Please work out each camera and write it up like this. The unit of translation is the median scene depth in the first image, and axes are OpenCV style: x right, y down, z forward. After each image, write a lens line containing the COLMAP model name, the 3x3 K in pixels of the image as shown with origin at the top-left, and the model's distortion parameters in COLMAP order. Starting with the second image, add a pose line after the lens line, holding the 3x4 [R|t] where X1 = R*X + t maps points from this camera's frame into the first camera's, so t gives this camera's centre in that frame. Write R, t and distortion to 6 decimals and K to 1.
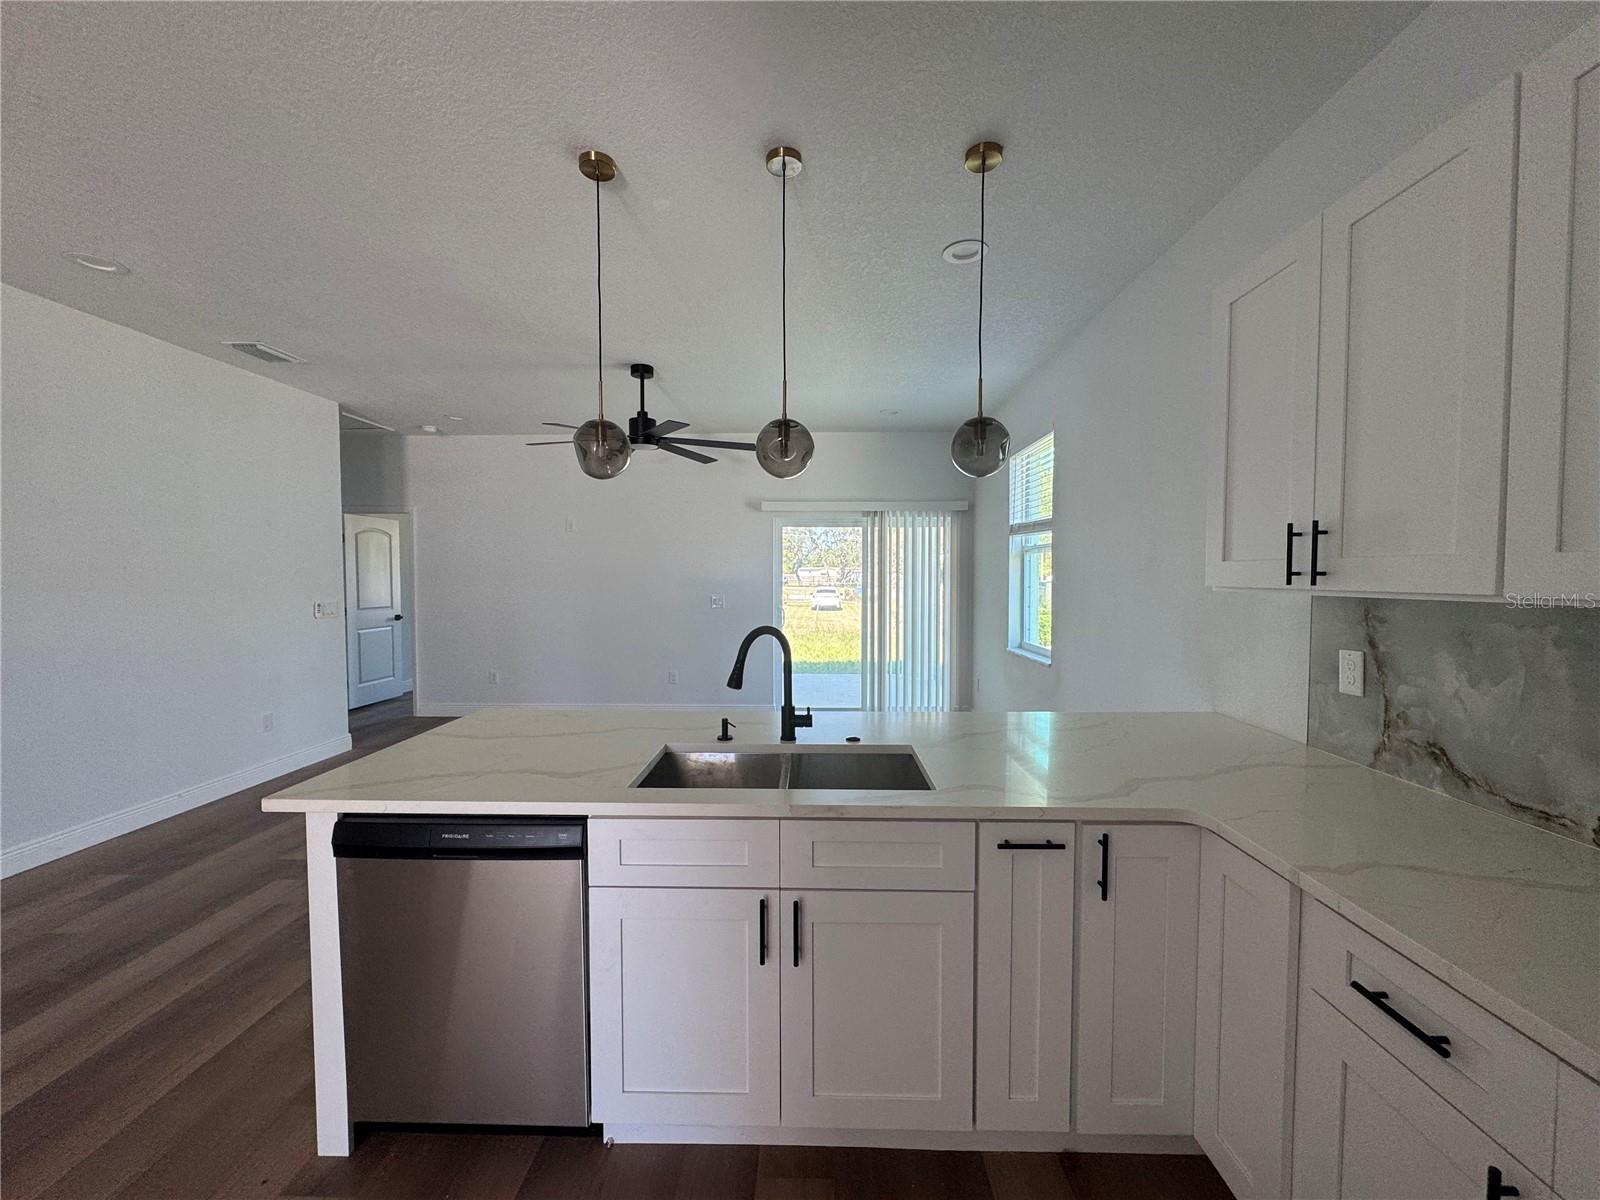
lens RADIAL K [[634.3, 0, 801.6], [0, 634.3, 603.4], [0, 0, 1]] dist [-0.005532, 0.001468]
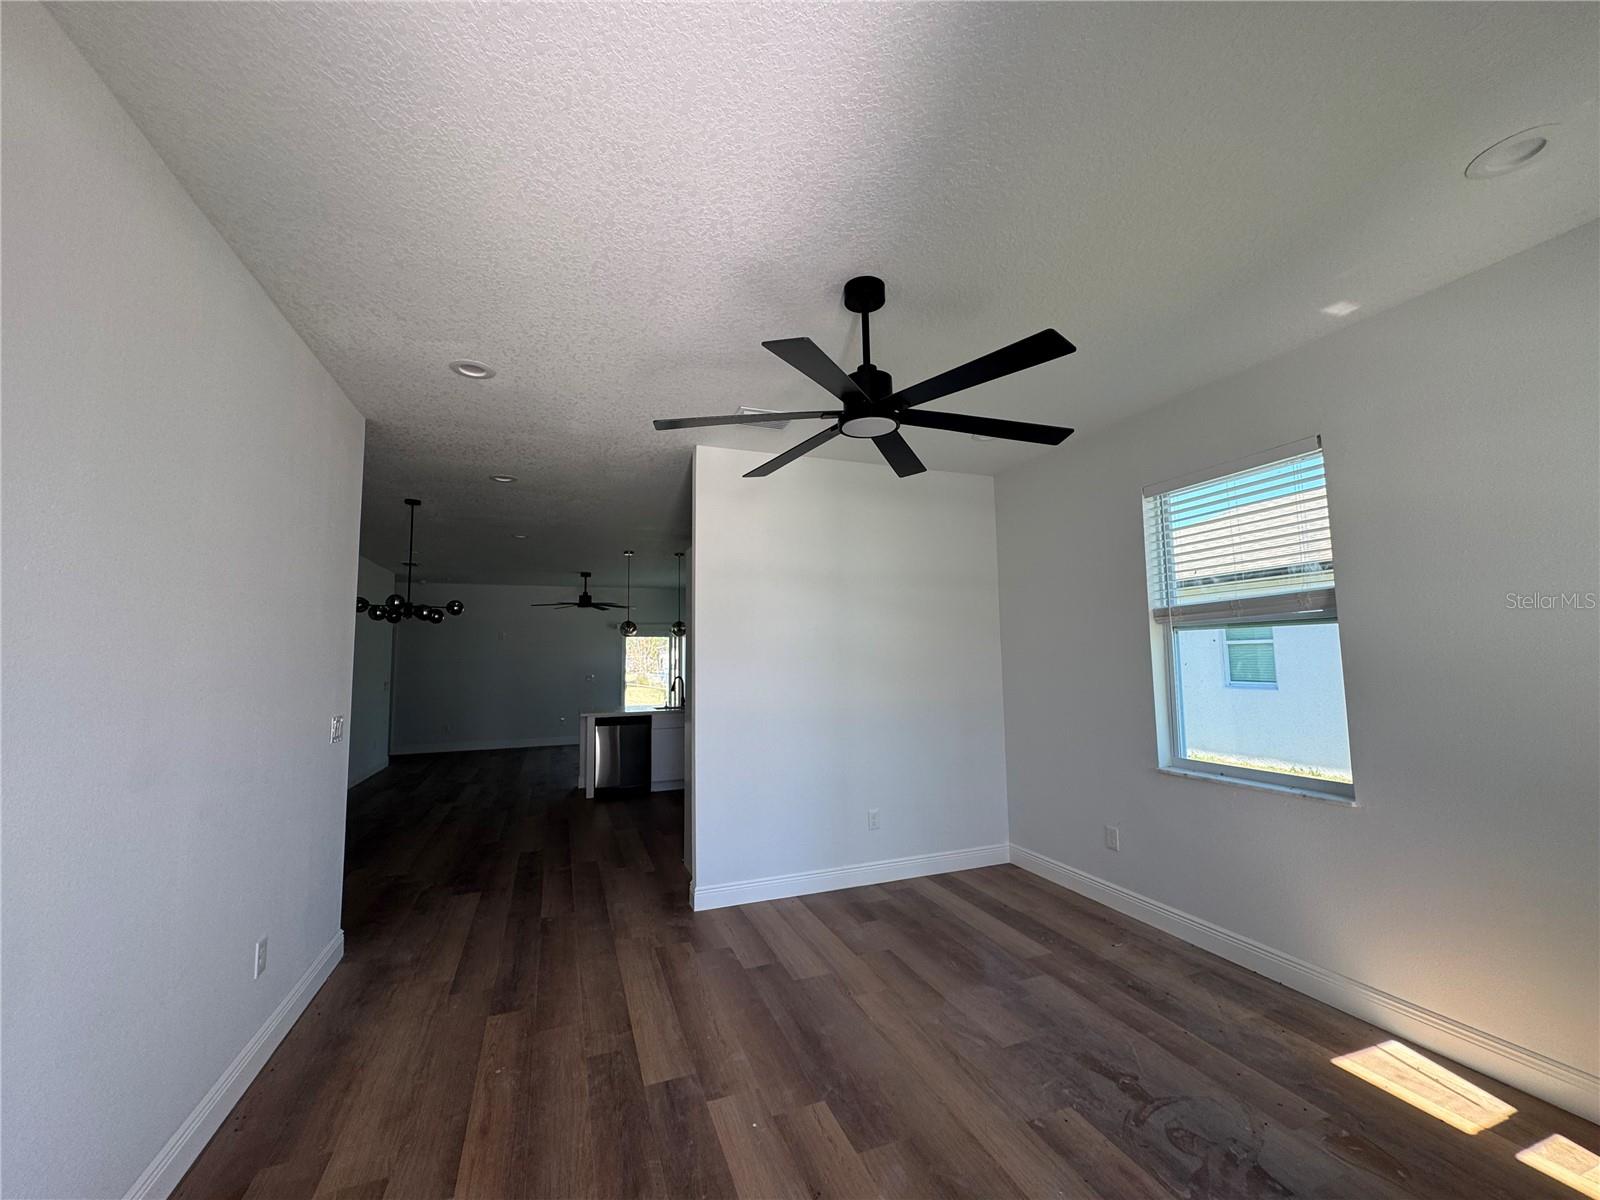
lens RADIAL K [[634.3, 0, 797.8], [0, 634.3, 599.3], [0, 0, 1]] dist [-0.005532, 0.001468]
pose [[0.926856, 0.022267, 0.374756, -0.929400], [0.030978, 0.990299, -0.135457, 0.130407], [-0.374137, 0.137159, 0.917175, -3.217360]]
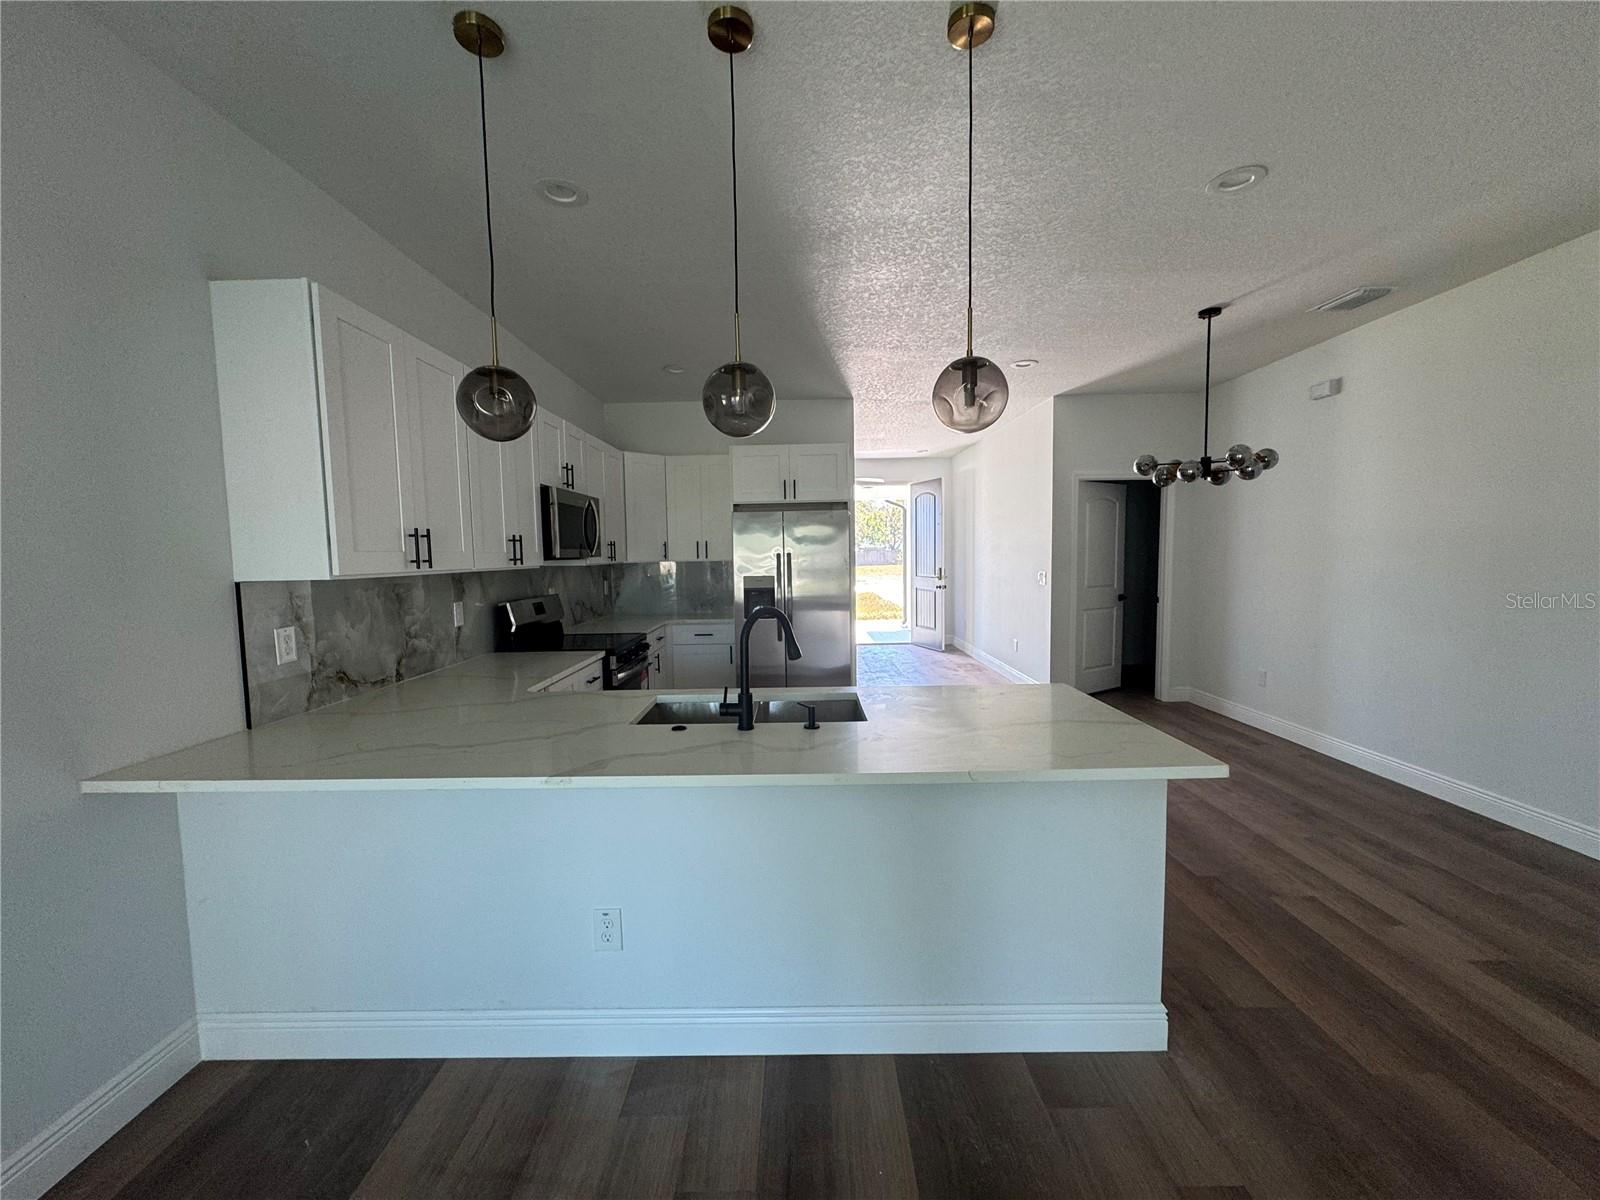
lens RADIAL K [[634.3, 0, 803.0], [0, 634.3, 597.3], [0, 0, 1]] dist [-0.005532, 0.001468]
pose [[-0.999642, 0.019849, -0.017918, -0.108247], [0.017673, 0.993284, 0.114348, -0.101762], [0.020067, 0.113990, -0.993279, 2.165876]]
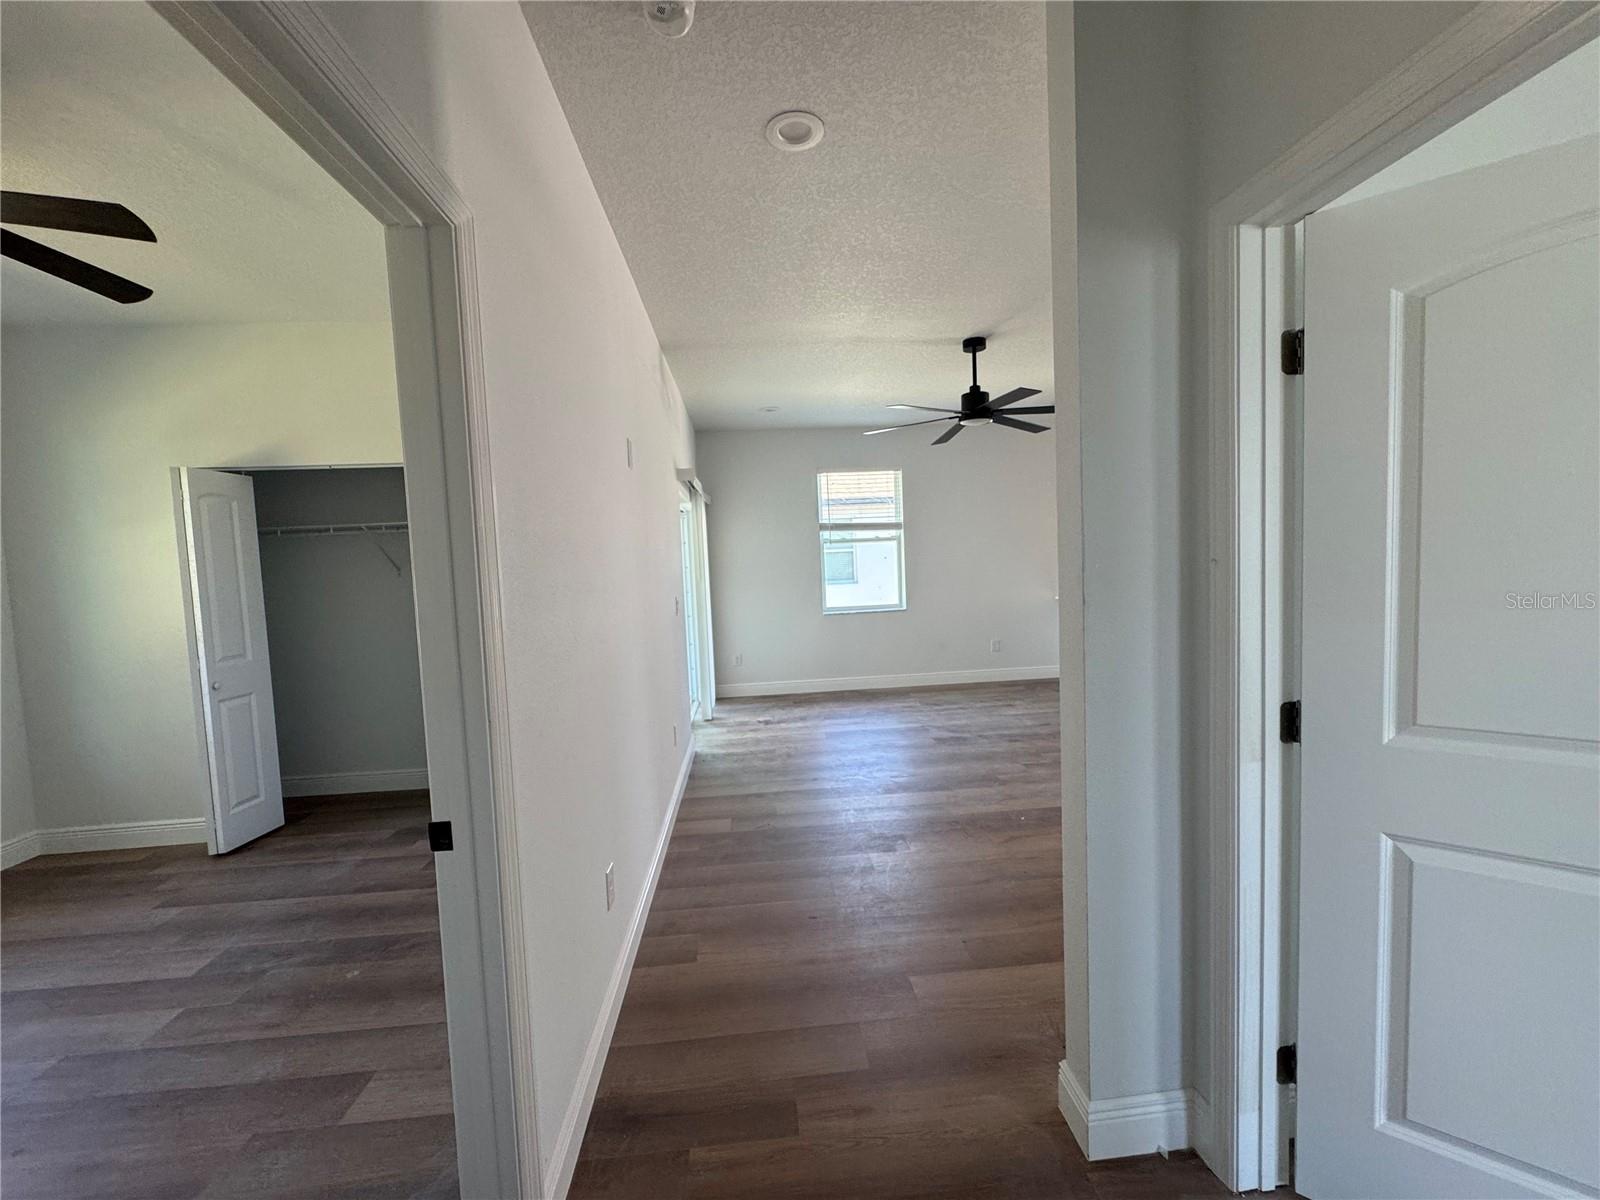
lens RADIAL K [[634.3, 0, 798.5], [0, 634.3, 600.5], [0, 0, 1]] dist [-0.005532, 0.001468]
pose [[-0.099511, -0.059114, 0.993279, -2.854182], [0.087289, 0.993867, 0.067894, -0.149455], [-0.991200, 0.093458, -0.093740, 3.256185]]
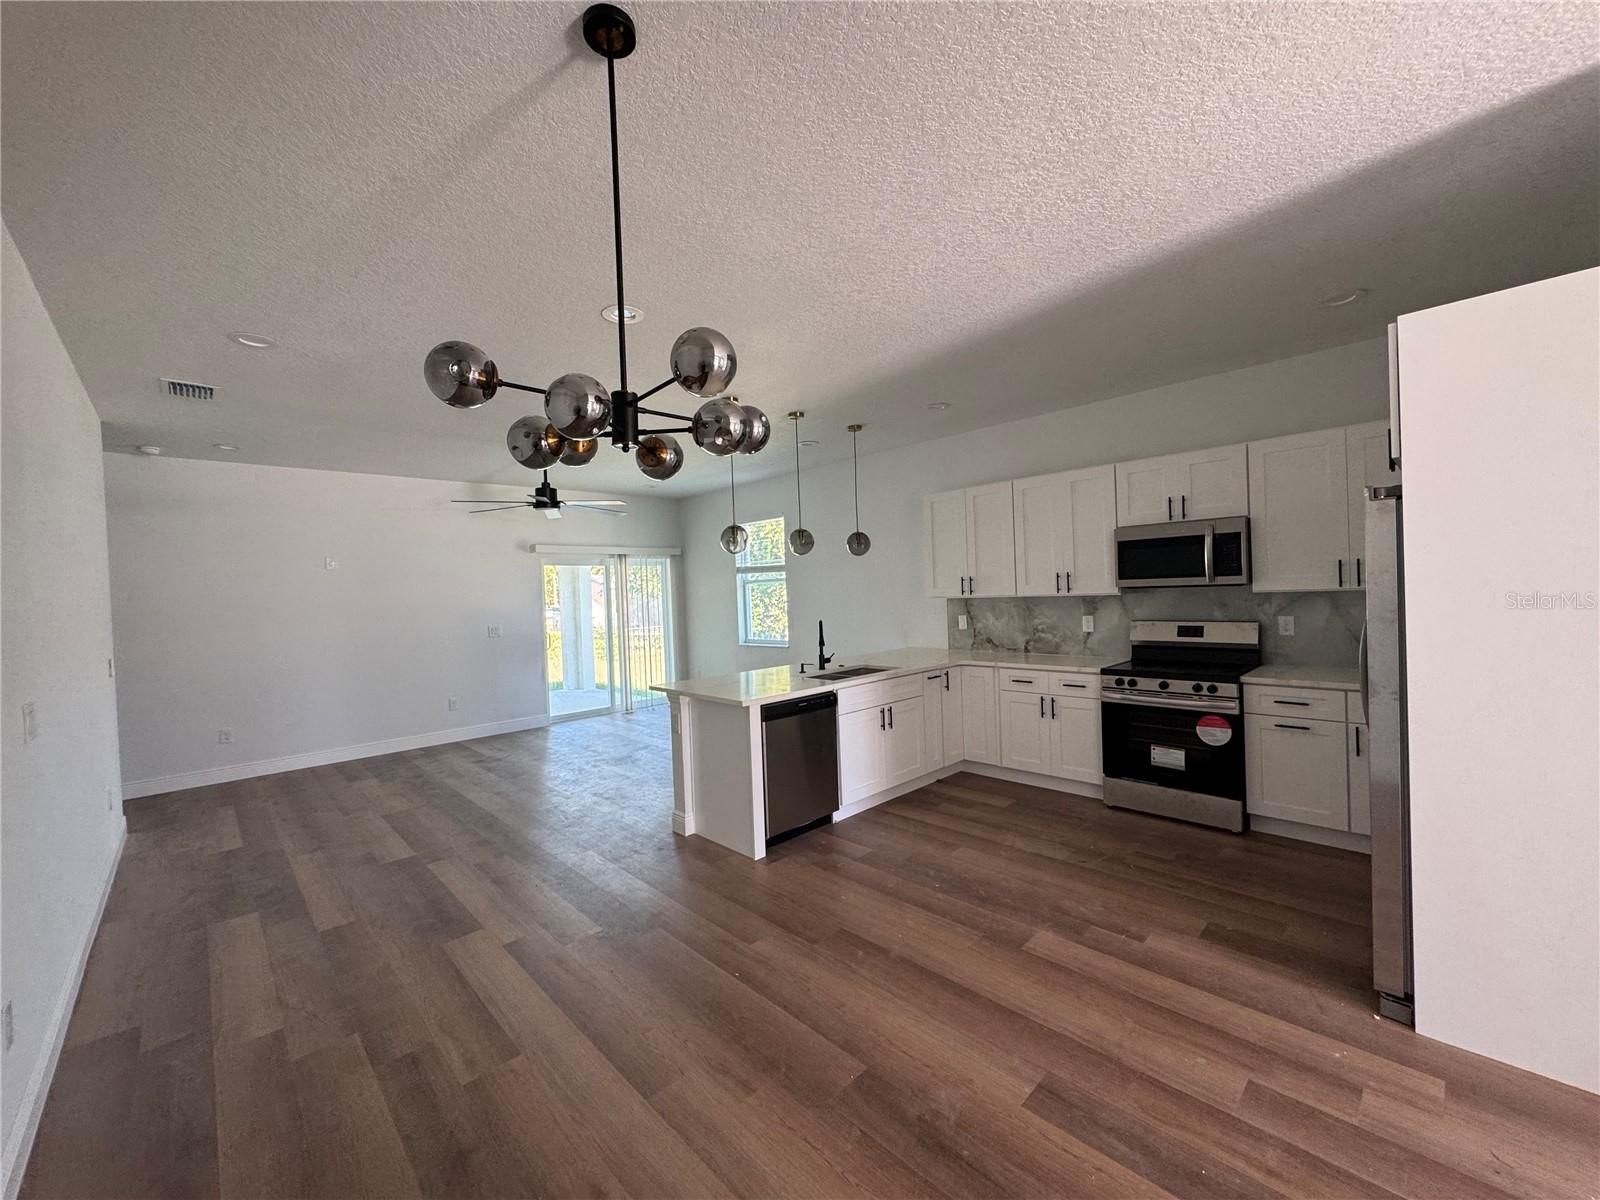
lens RADIAL K [[634.3, 0, 800.7], [0, 634.3, 601.0], [0, 0, 1]] dist [-0.005532, 0.001468]
pose [[0.702971, -0.036933, 0.710259, -1.914328], [0.068858, 0.997494, -0.016282, -0.002032], [-0.707877, 0.060352, 0.703752, -0.655553]]
